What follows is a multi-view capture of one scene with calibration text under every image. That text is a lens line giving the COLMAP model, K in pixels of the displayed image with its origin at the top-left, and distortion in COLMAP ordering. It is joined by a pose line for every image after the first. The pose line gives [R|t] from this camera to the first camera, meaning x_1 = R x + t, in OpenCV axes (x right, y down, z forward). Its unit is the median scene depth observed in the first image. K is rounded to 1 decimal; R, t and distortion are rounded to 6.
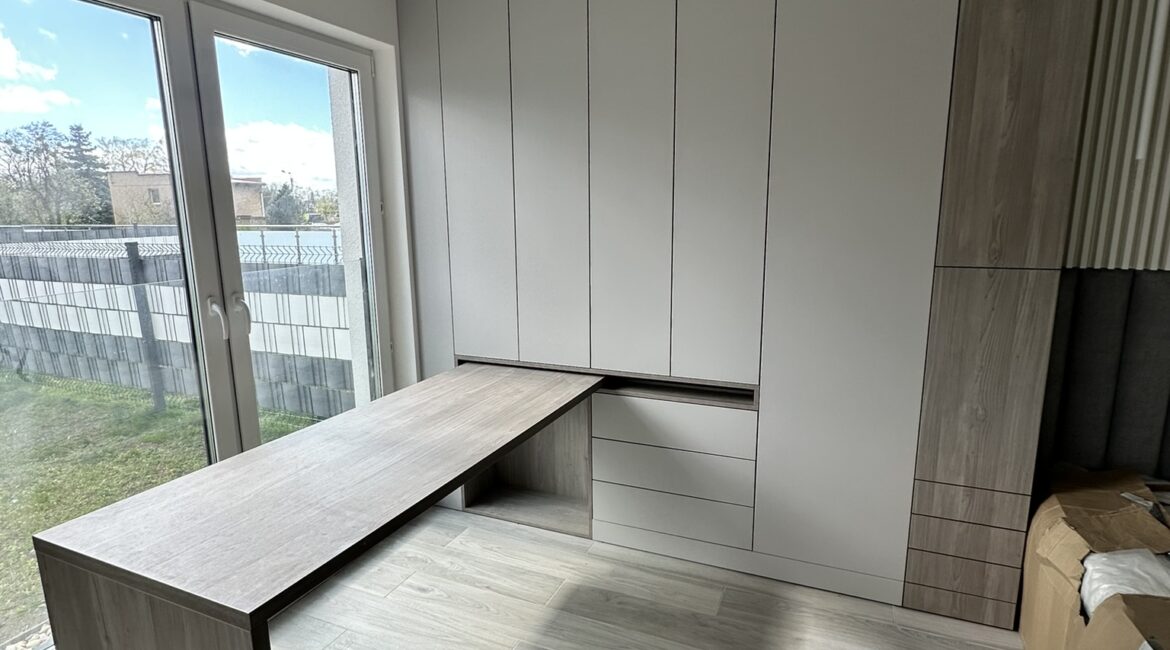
lens RADIAL K [[621.5, 0, 585.0], [0, 621.5, 325.0], [0, 0, 1]] dist [0.000417, -0.000553]
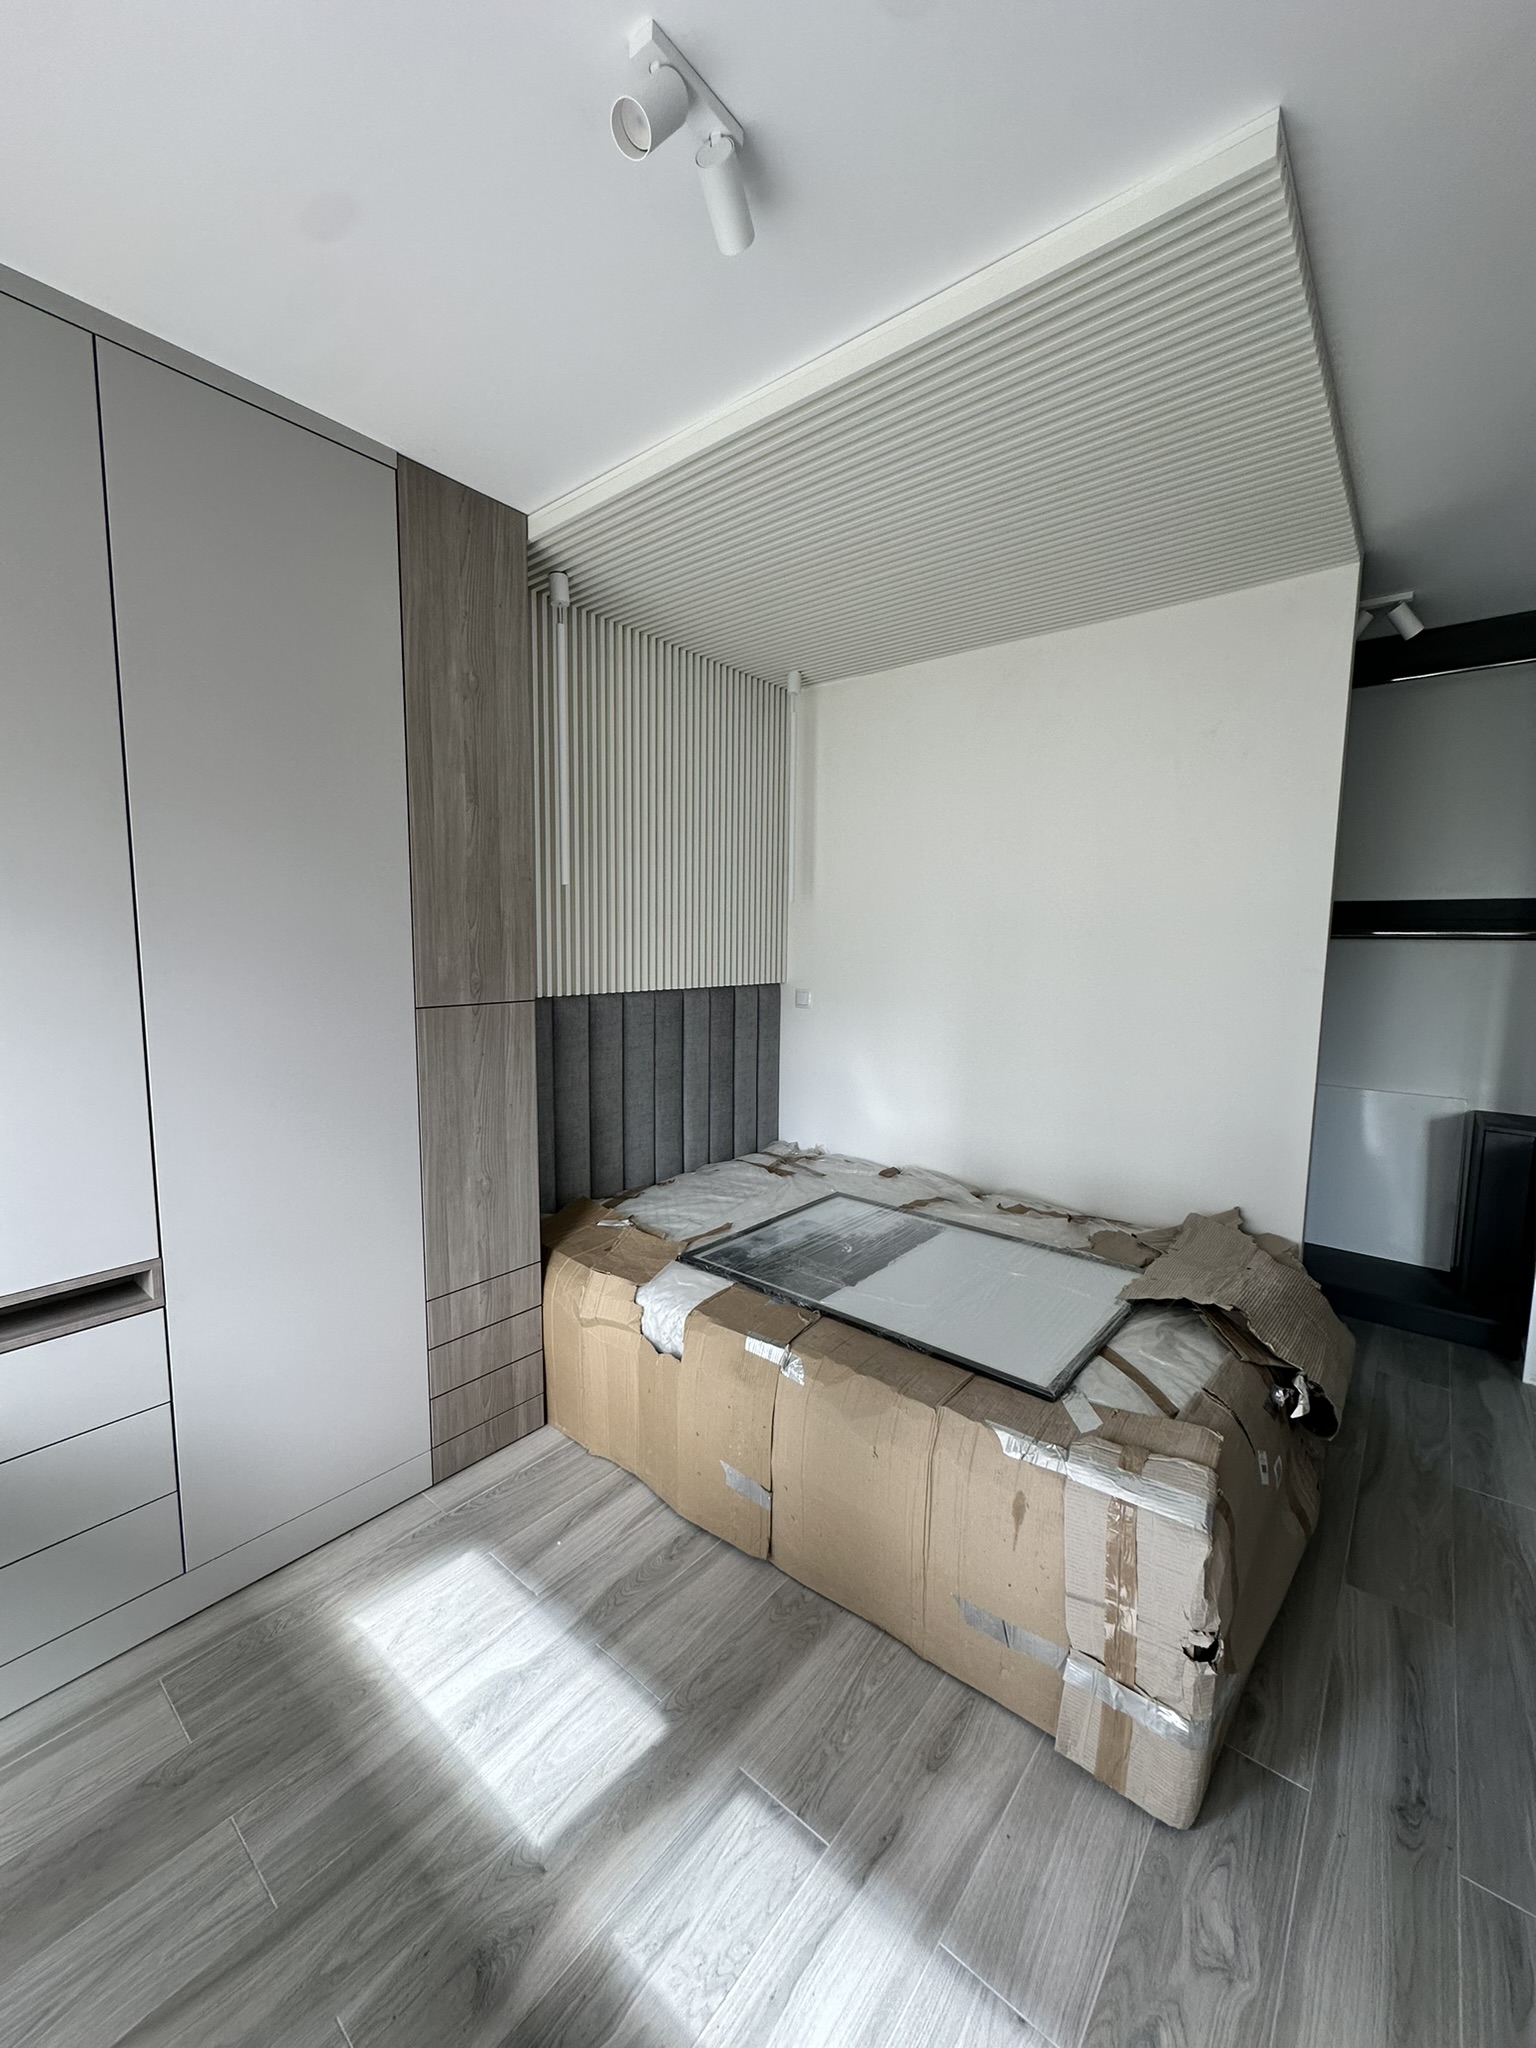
lens RADIAL K [[816.1, 0, 763.9], [0, 816.1, 1024.2], [0, 0, 1]] dist [-0.003426, 0.000415]
pose [[0.274355, -0.094239, 0.957000, -0.249402], [0.163230, 0.985309, 0.050231, -0.055622], [-0.947674, 0.142430, 0.285707, 0.332529]]
